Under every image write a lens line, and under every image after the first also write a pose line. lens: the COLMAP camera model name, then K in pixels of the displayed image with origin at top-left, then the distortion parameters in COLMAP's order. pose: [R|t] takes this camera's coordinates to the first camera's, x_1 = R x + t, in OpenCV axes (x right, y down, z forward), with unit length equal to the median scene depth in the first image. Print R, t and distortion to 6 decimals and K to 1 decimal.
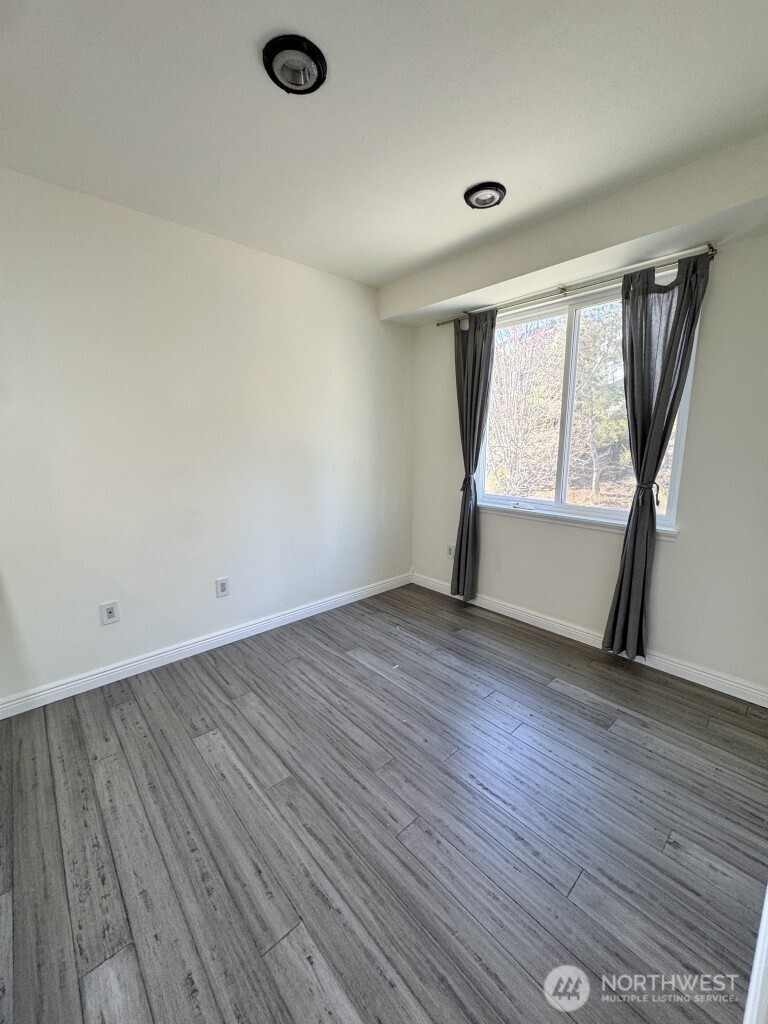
lens RADIAL K [[409.1, 0, 386.0], [0, 409.1, 511.9], [0, 0, 1]] dist [-0.002029, 0.000813]
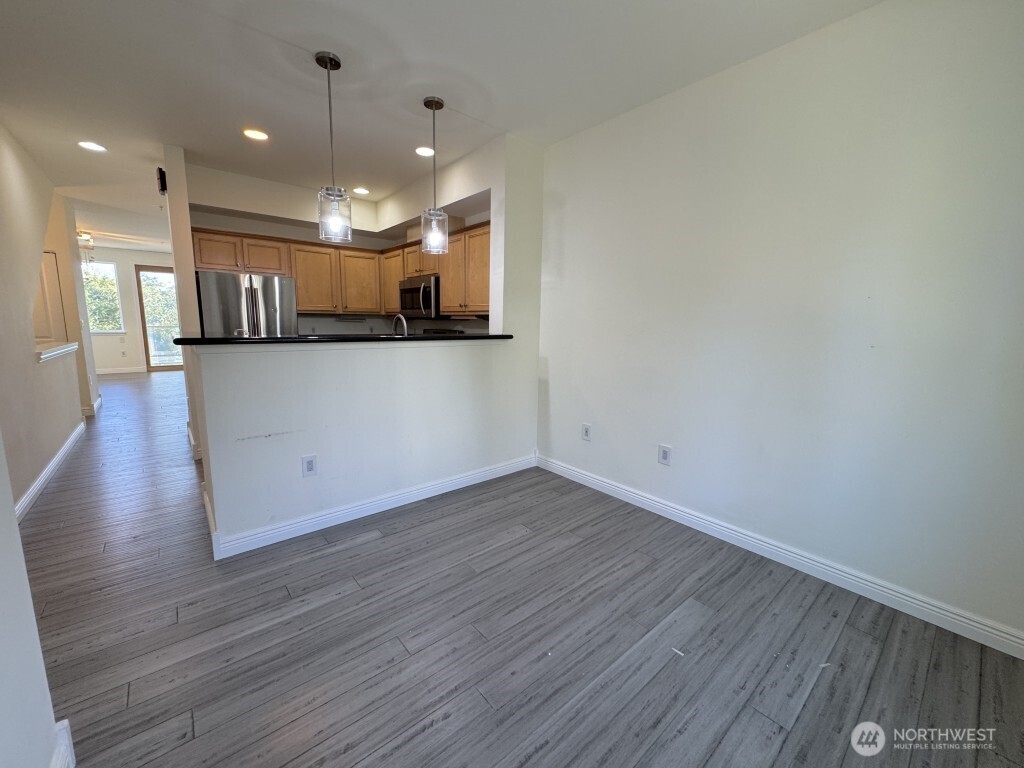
lens RADIAL K [[409.1, 0, 509.7], [0, 409.1, 381.5], [0, 0, 1]] dist [-0.002029, 0.000813]
pose [[-0.038508, 0.145572, -0.988598, 0.717445], [-0.190783, 0.970062, 0.150274, -0.075834], [0.980877, 0.194394, -0.009582, 0.833213]]
